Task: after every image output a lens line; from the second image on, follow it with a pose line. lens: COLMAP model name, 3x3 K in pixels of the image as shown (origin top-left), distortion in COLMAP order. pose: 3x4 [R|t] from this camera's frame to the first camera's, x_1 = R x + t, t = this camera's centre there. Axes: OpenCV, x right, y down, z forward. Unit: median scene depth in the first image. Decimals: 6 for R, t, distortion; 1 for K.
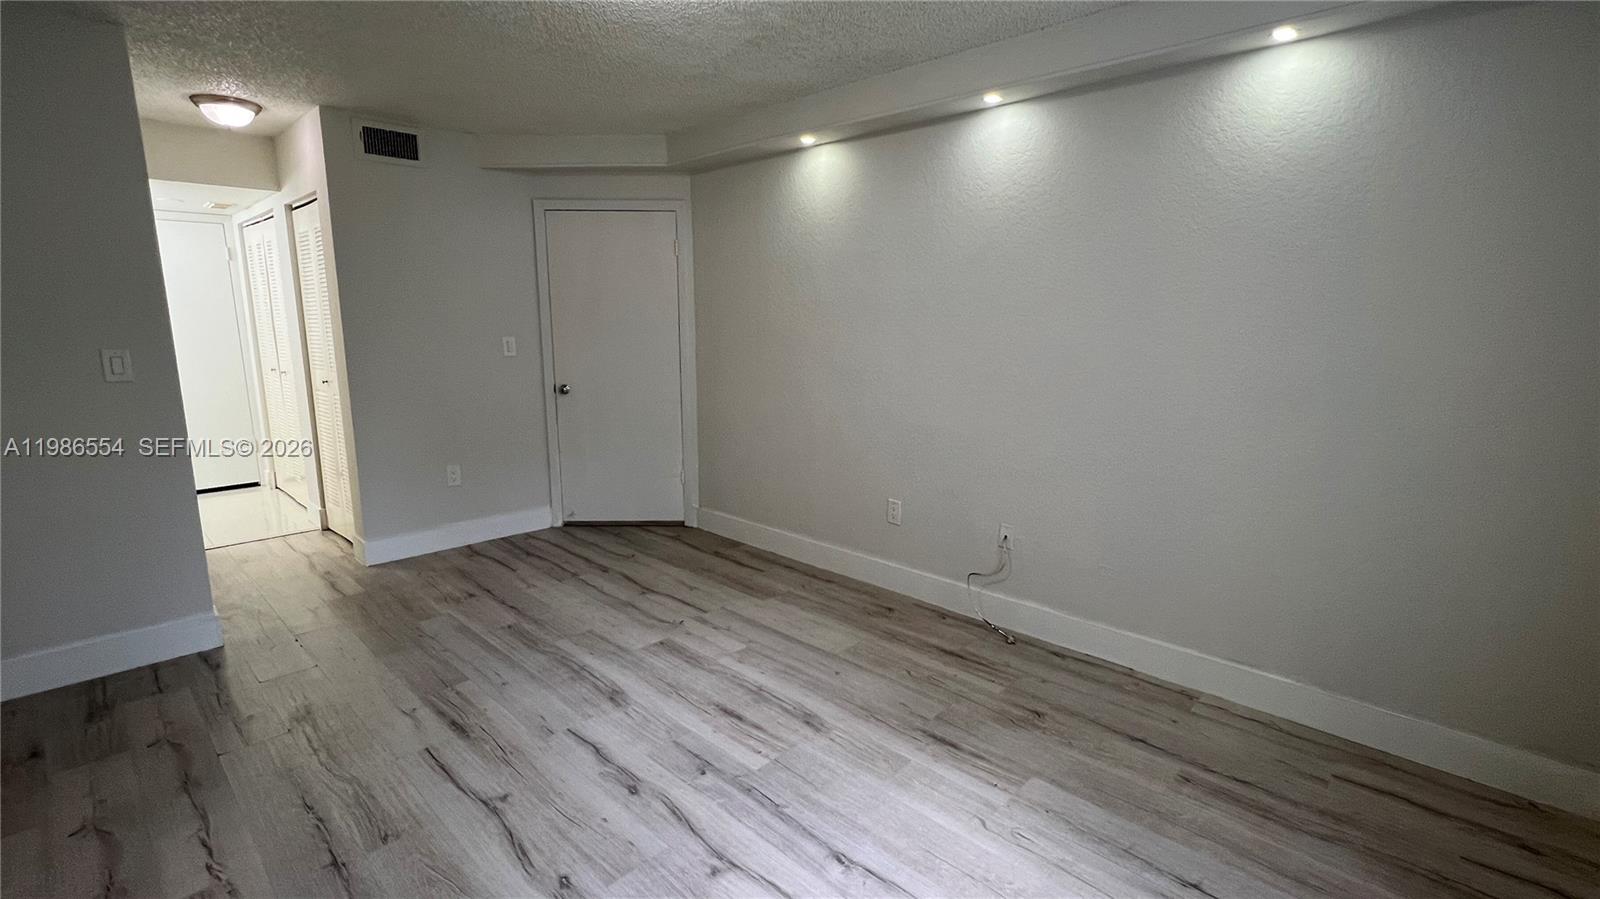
lens RADIAL K [[717.7, 0, 796.9], [0, 717.7, 447.9], [0, 0, 1]] dist [0.000580, 0.000401]
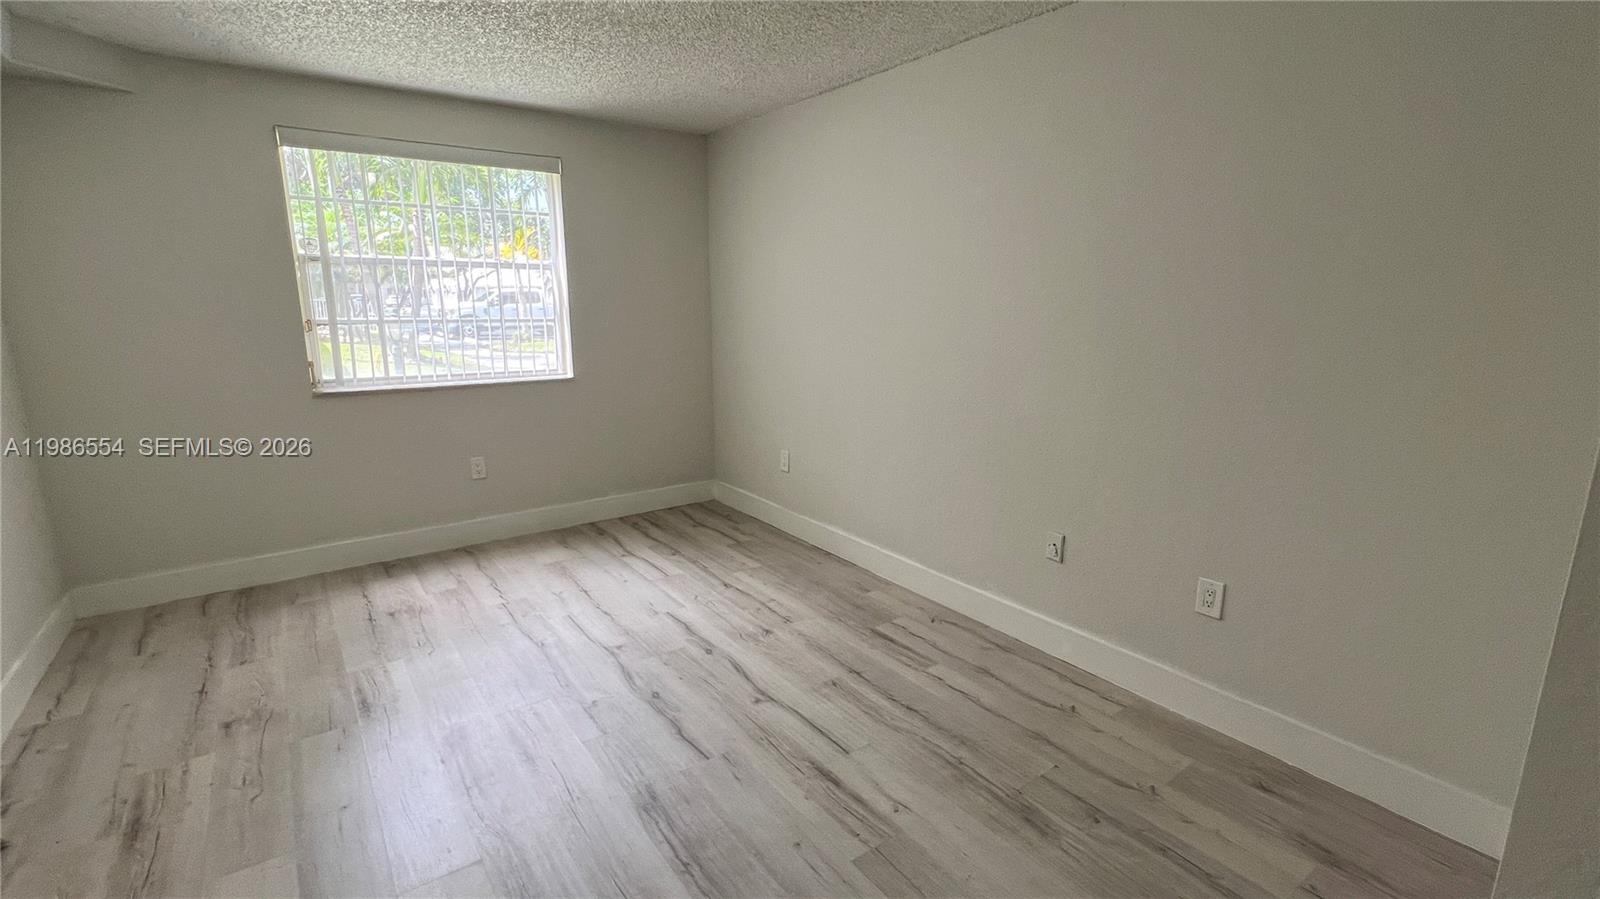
lens RADIAL K [[717.7, 0, 796.9], [0, 717.7, 447.9], [0, 0, 1]] dist [0.000580, 0.000401]
pose [[-0.984307, -0.042704, 0.171219, -0.596553], [0.025725, 0.925186, 0.378641, -0.332391], [-0.174579, 0.377104, -0.909569, 1.738599]]
